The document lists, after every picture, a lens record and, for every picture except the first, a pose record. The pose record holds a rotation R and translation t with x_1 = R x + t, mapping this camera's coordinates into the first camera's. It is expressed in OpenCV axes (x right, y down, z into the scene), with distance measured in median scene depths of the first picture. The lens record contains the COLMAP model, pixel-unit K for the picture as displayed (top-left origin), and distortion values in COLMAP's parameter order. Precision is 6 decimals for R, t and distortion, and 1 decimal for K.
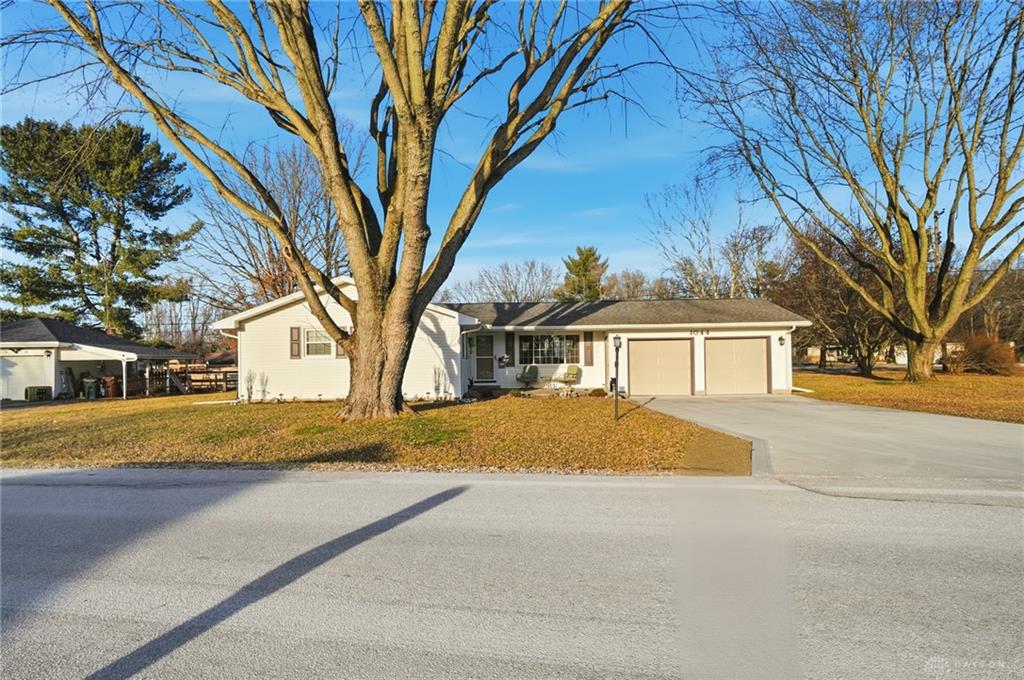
lens RADIAL K [[514.3, 0, 512.3], [0, 514.3, 324.5], [0, 0, 1]] dist [-0.025961, -0.000260]
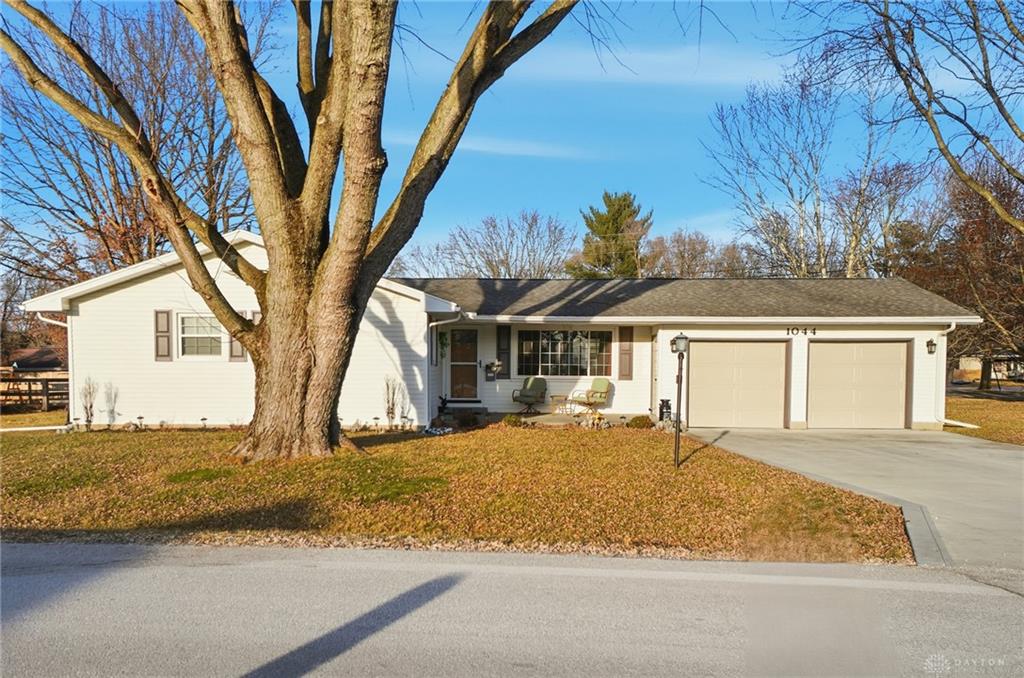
lens RADIAL K [[794.3, 0, 512.5], [0, 794.3, 364.8], [0, 0, 1]] dist [0.023837, 0.009809]
pose [[0.999689, 0.017912, 0.017378, -0.010818], [-0.019003, 0.997719, 0.064775, -0.000084], [-0.016178, -0.065085, 0.997749, 0.013682]]
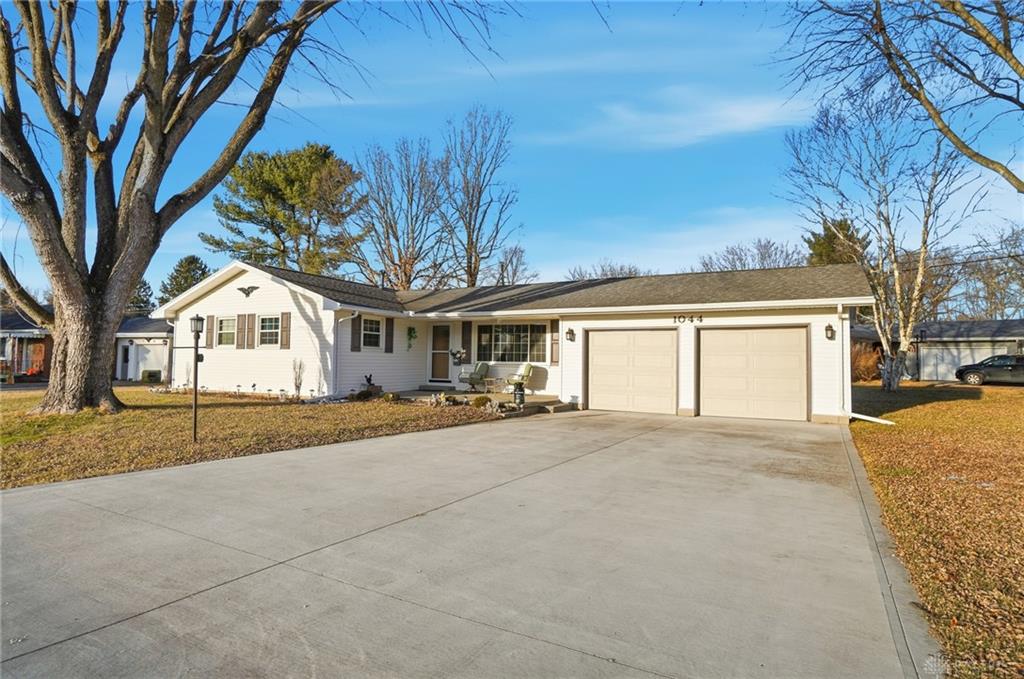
lens RADIAL K [[542.7, 0, 510.0], [0, 542.7, 335.5], [0, 0, 1]] dist [-0.027400, -0.000189]
pose [[0.897218, 0.005182, -0.441558, 0.481059], [0.007046, 0.999636, 0.026049, 0.017703], [0.441532, -0.026483, 0.896855, 0.297242]]
